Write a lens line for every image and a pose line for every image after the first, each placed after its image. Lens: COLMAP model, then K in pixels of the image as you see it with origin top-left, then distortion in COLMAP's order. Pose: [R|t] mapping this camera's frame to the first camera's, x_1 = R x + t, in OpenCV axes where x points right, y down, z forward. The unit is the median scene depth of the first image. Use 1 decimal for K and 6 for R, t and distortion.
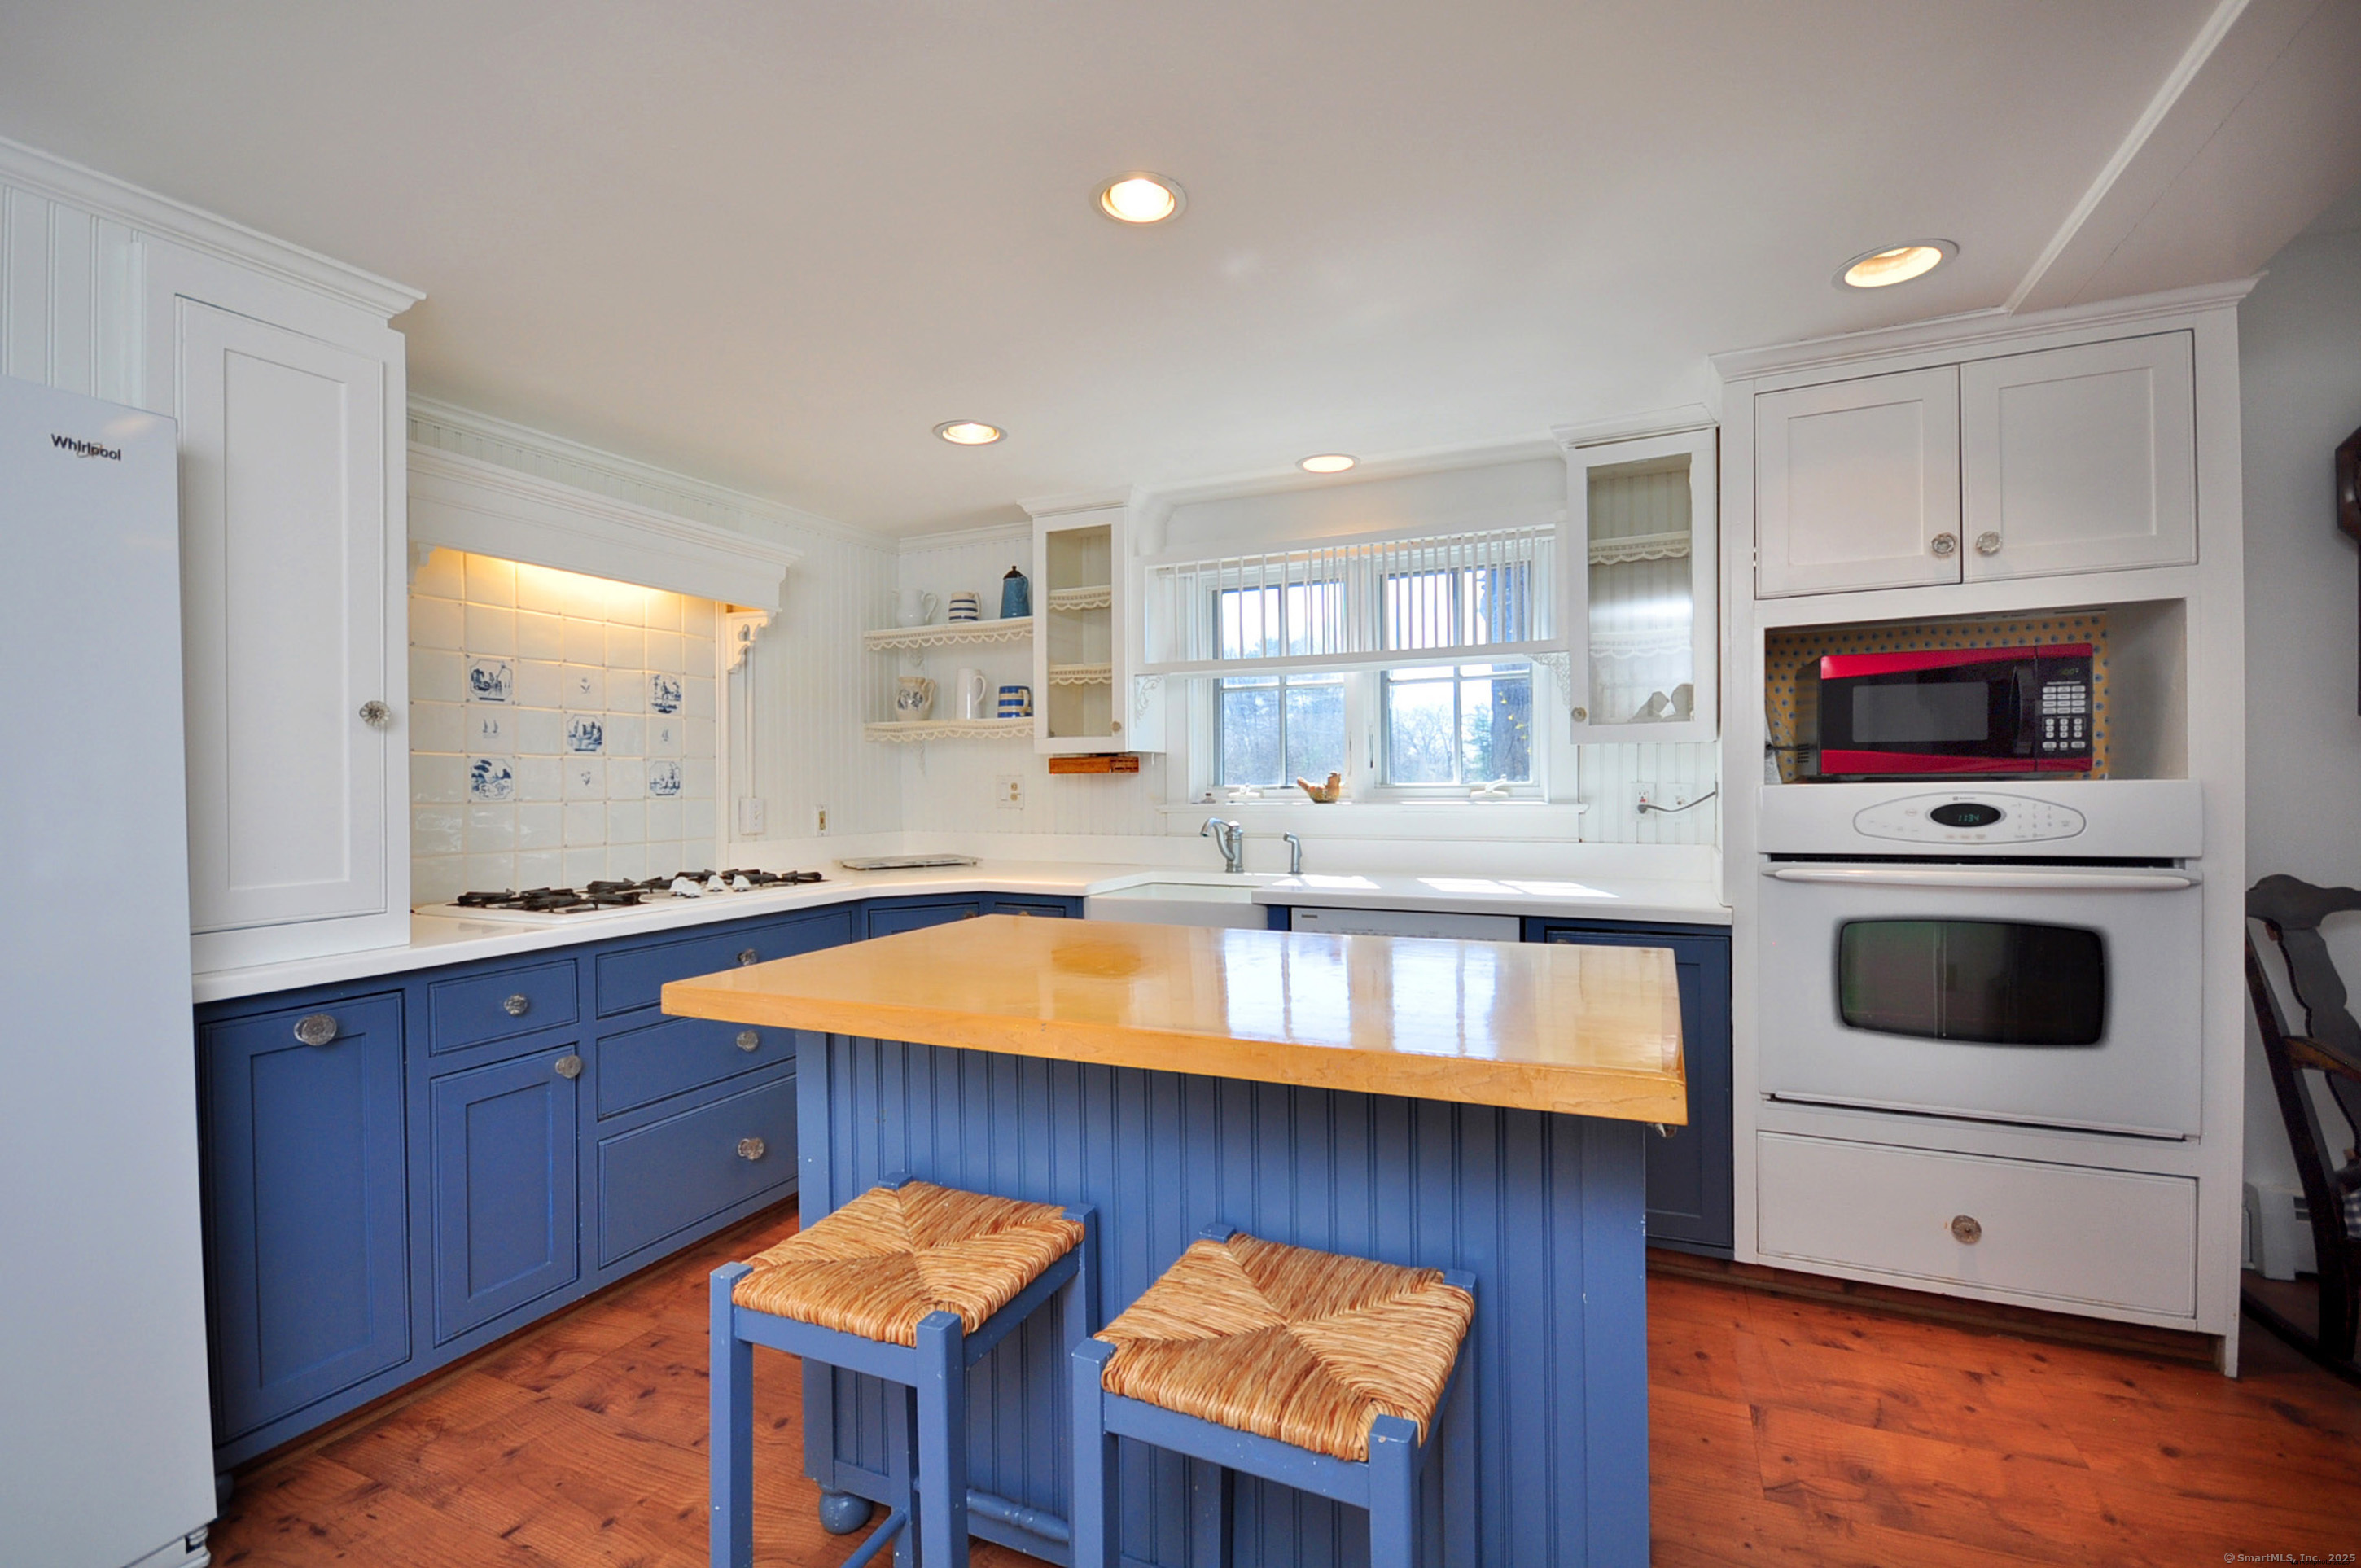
lens RADIAL K [[1050.5, 0, 1189.8], [0, 1050.5, 795.2], [0, 0, 1]] dist [0.004151, -0.002311]
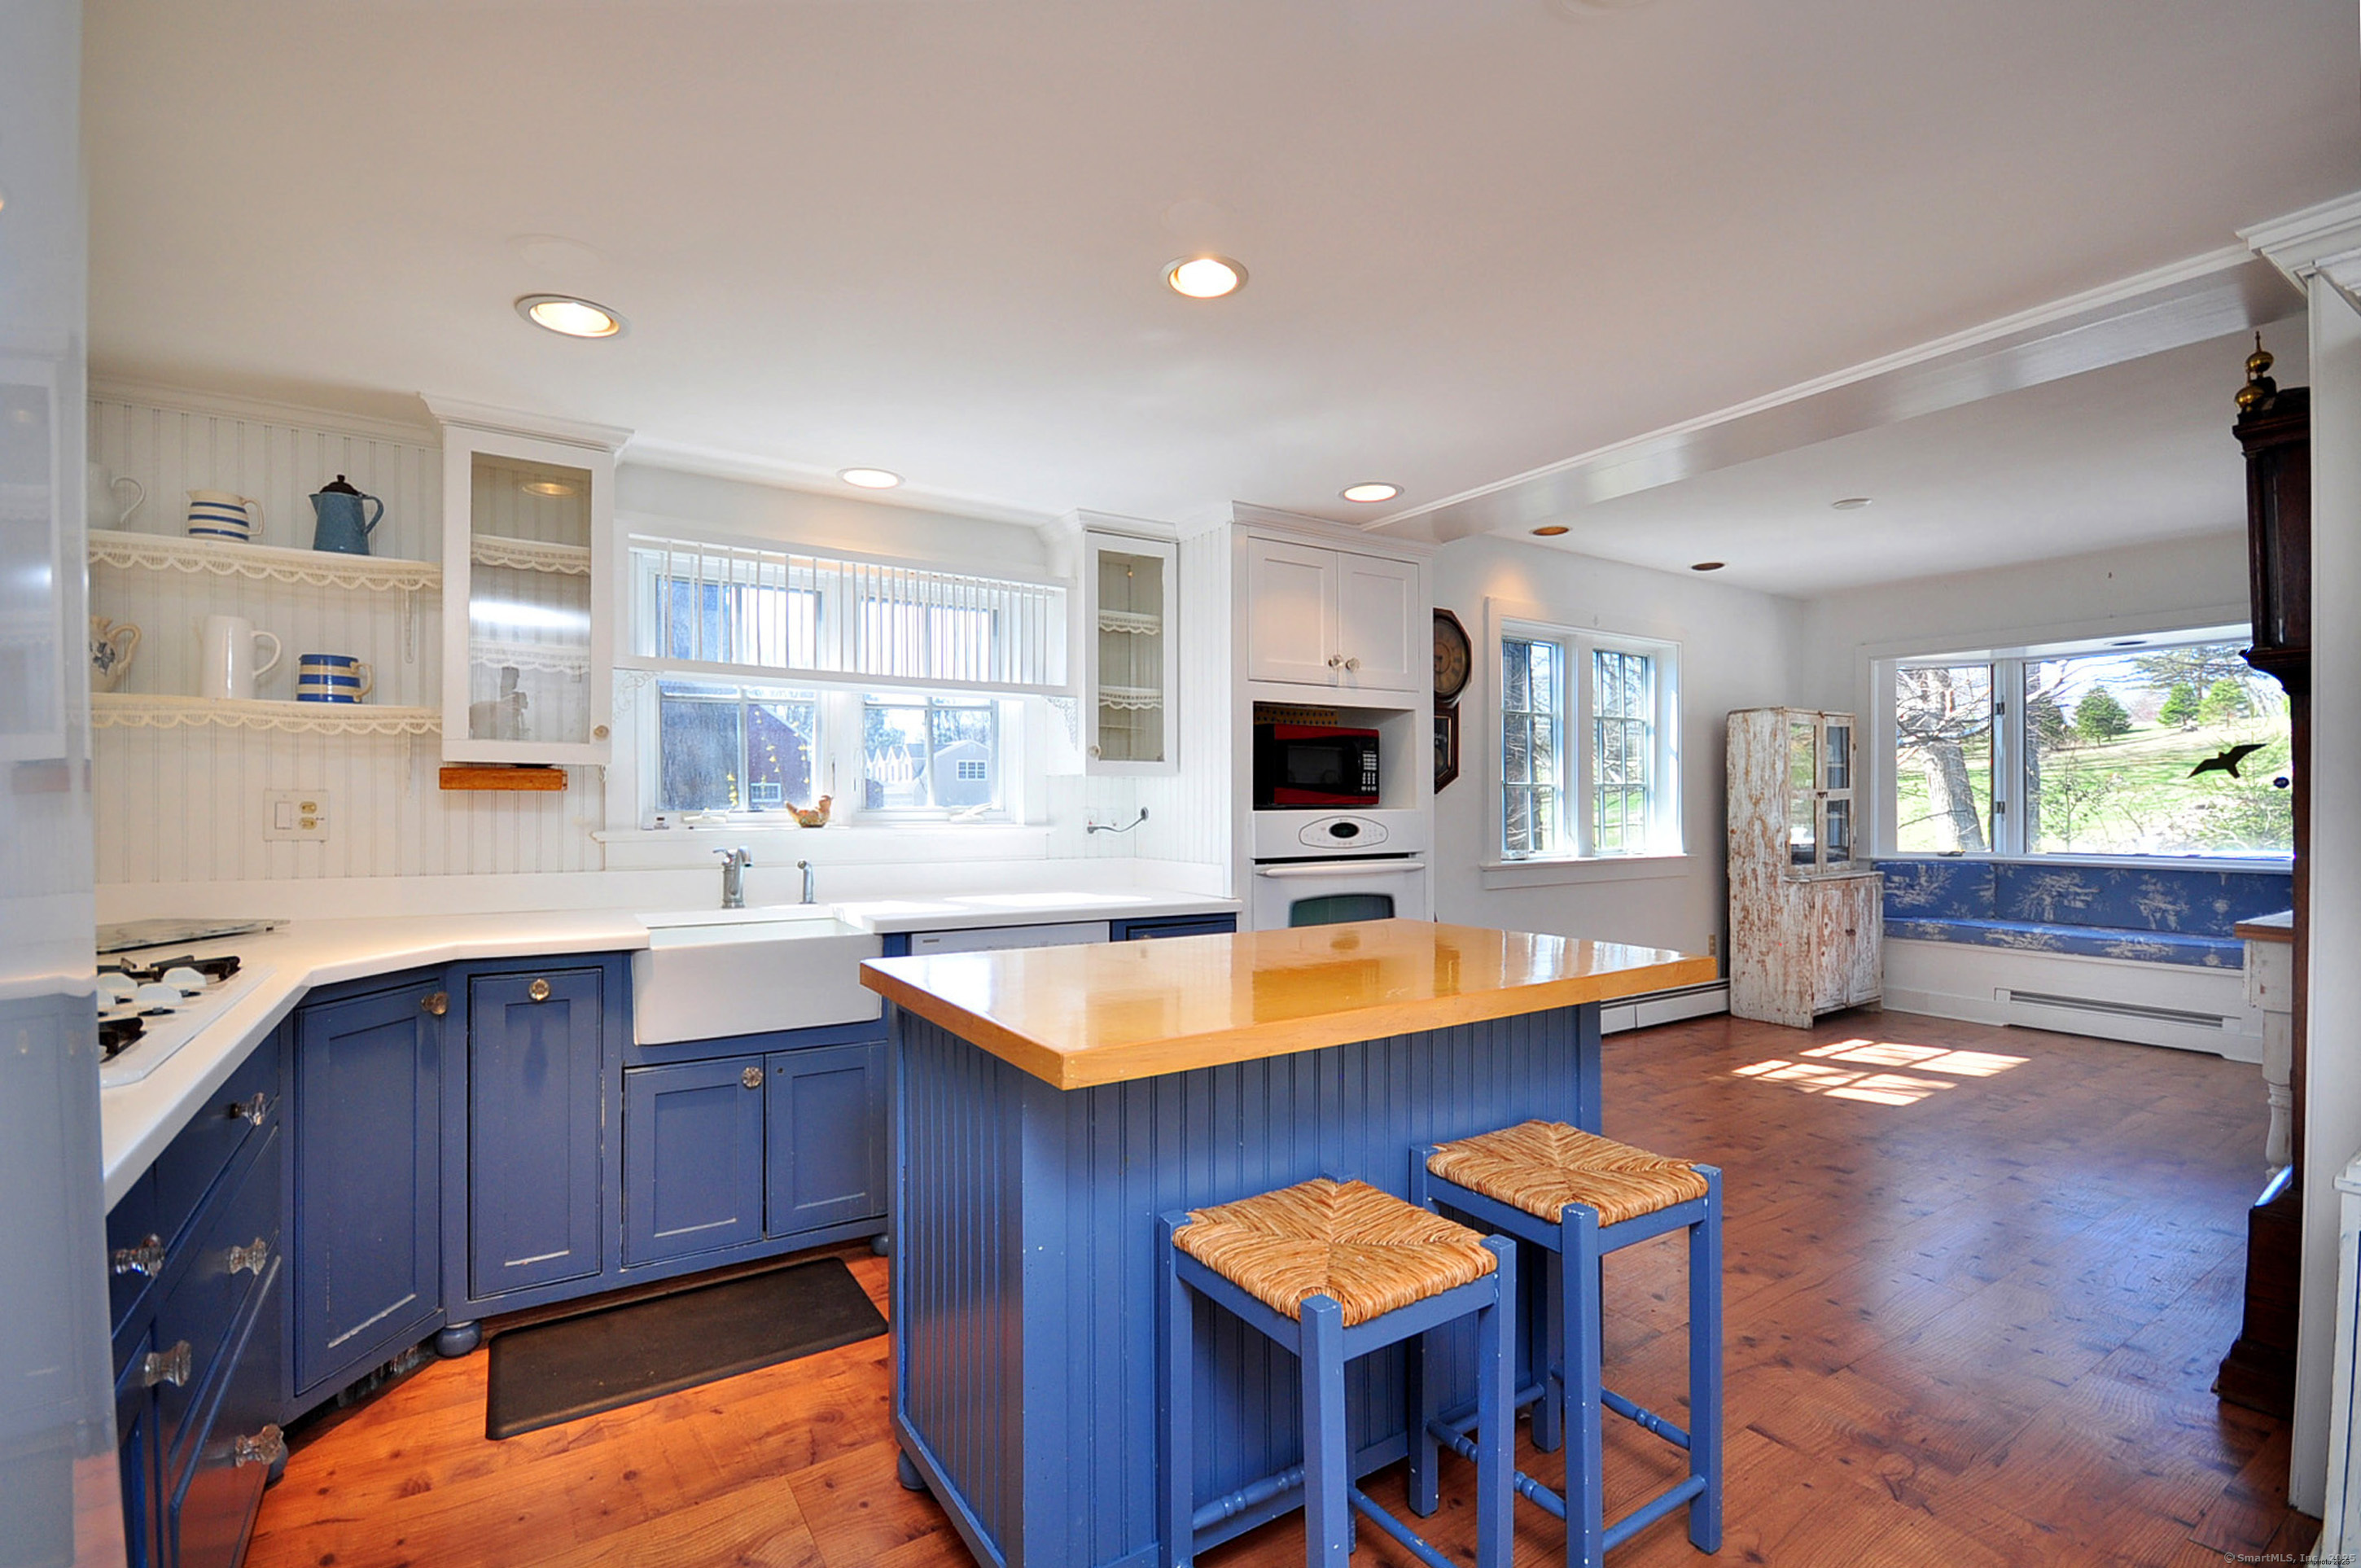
lens RADIAL K [[1050.5, 0, 1201.8], [0, 1050.5, 806.0], [0, 0, 1]] dist [0.004151, -0.002311]
pose [[0.533704, 0.009141, 0.845622, -0.613313], [0.003753, 0.999906, -0.013178, 0.002172], [-0.845663, 0.010206, 0.533619, 0.263355]]
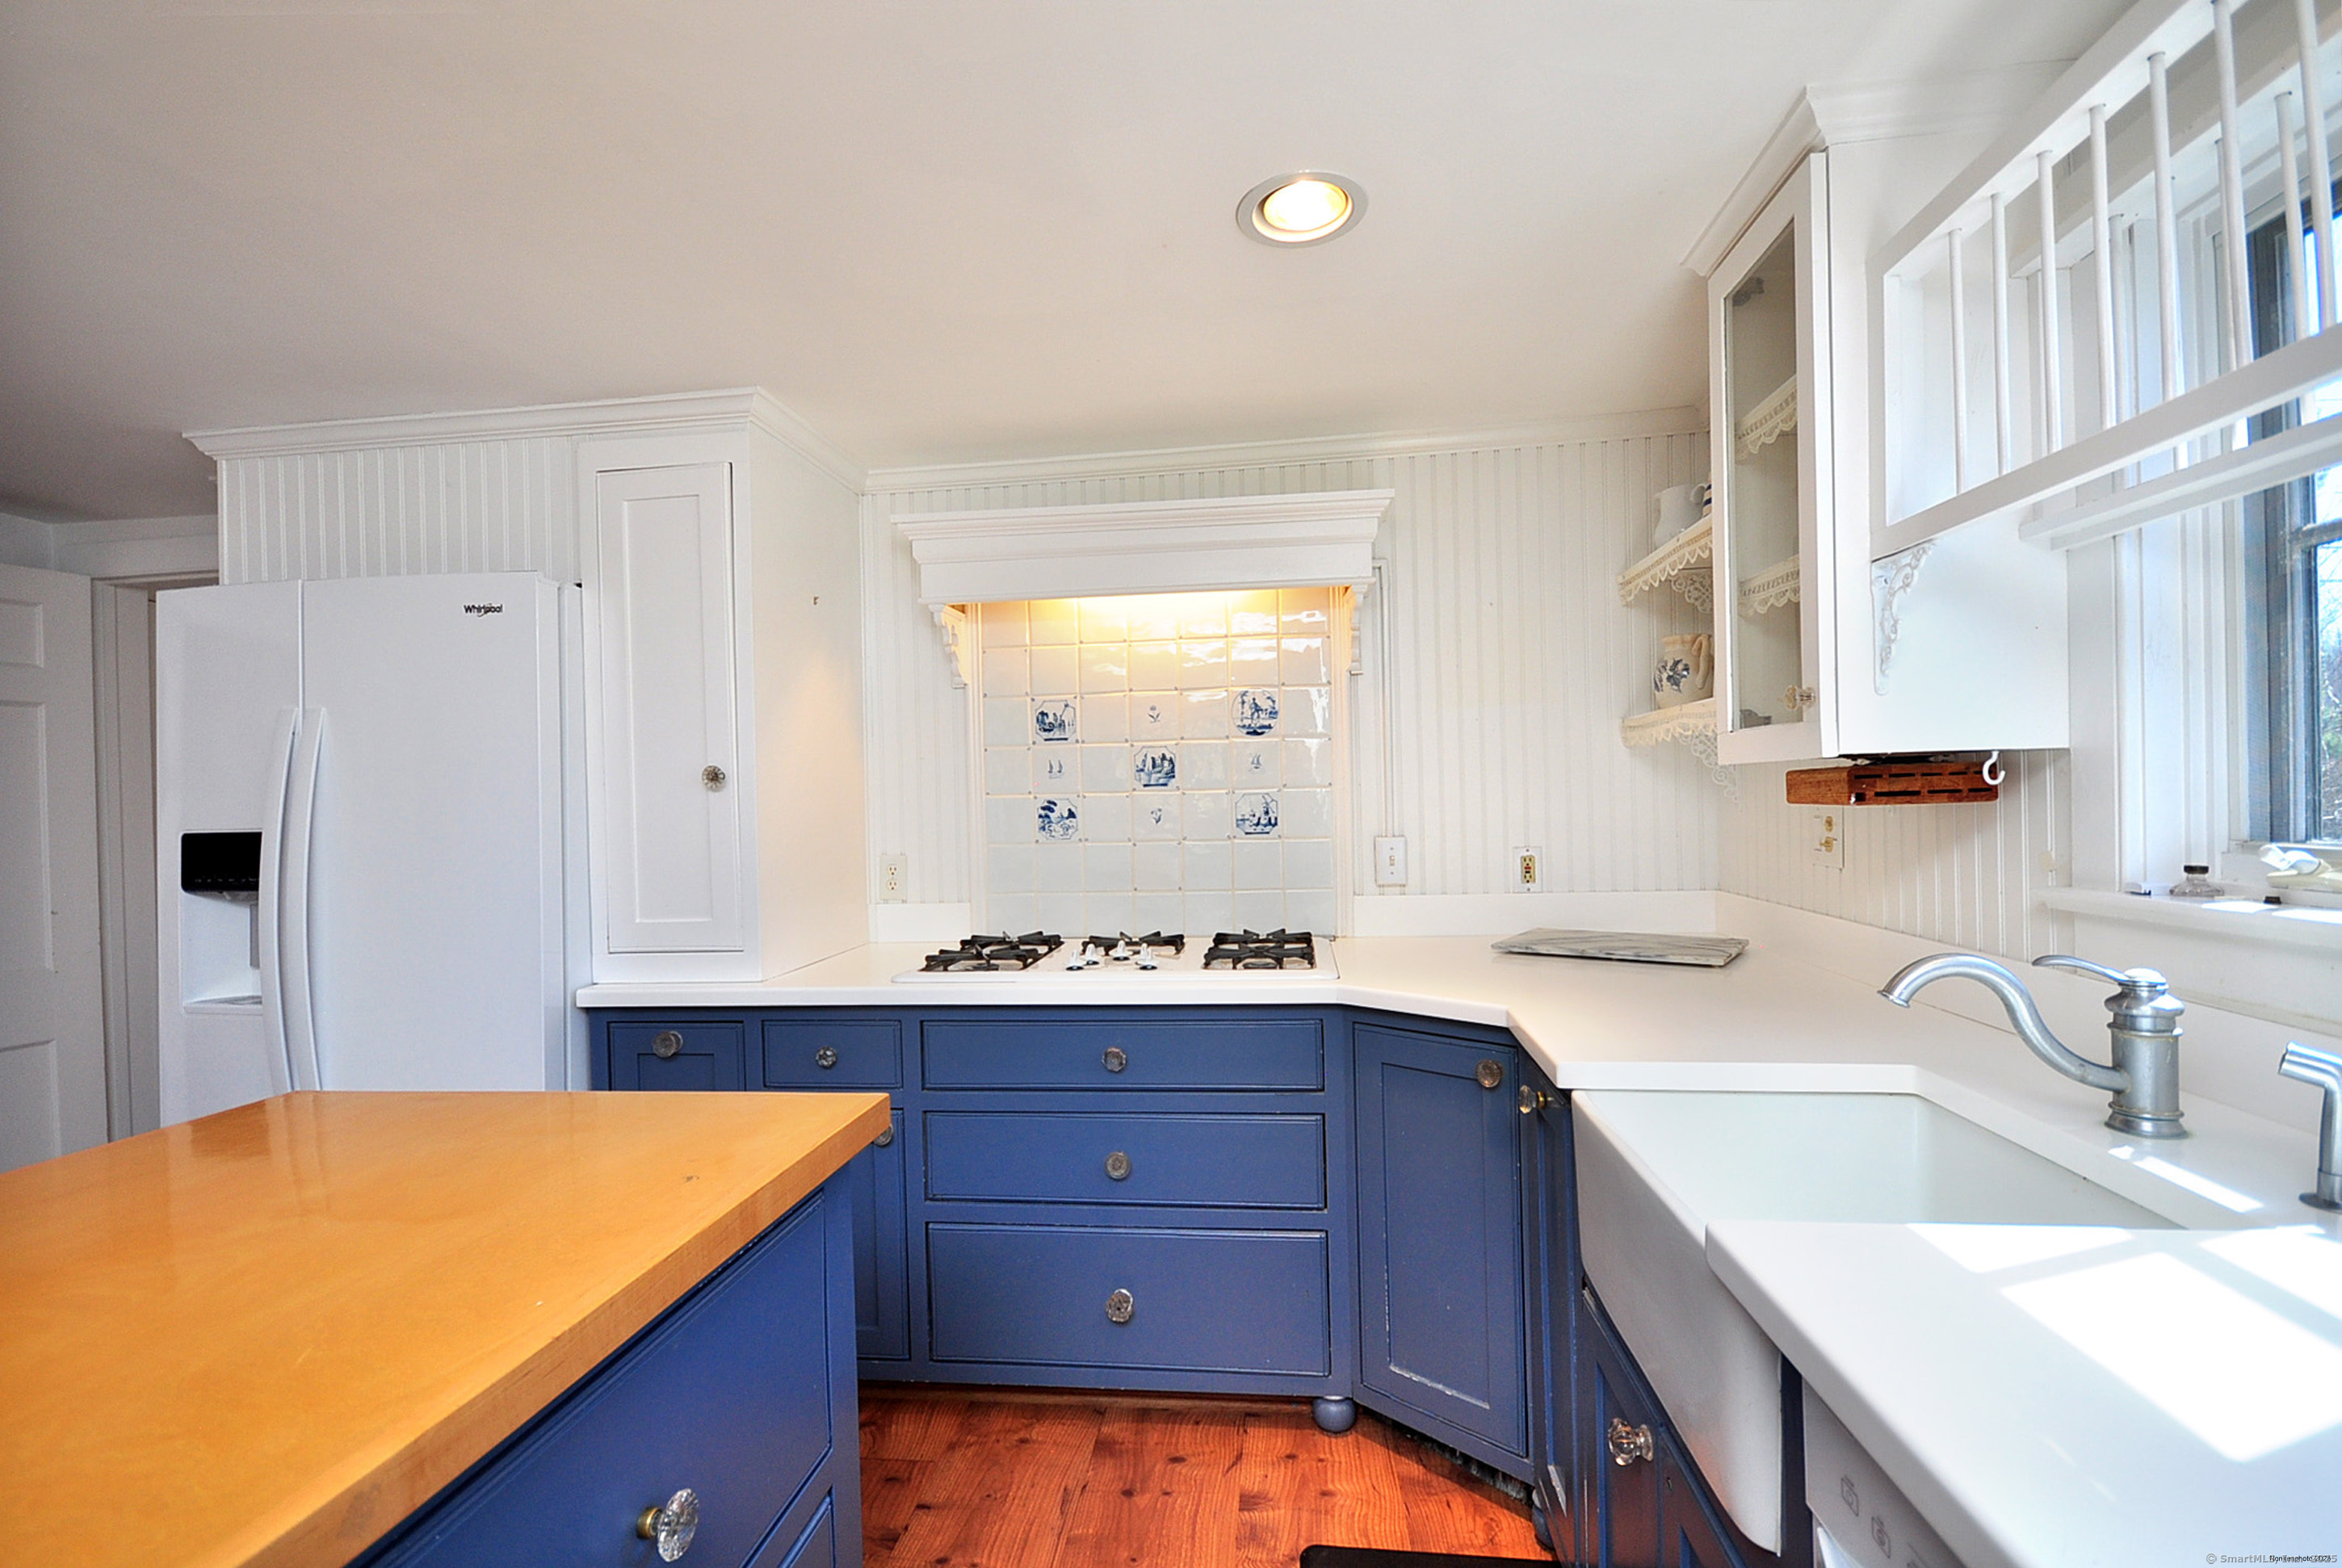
lens RADIAL K [[1034.1, 0, 1154.4], [0, 1034.1, 806.7], [0, 0, 1]] dist [-0.000794, 0.000818]
pose [[0.293553, 0.007935, -0.955910, 0.306092], [0.010981, 0.999872, 0.011672, -0.037230], [0.955880, -0.013923, 0.293429, 0.793123]]
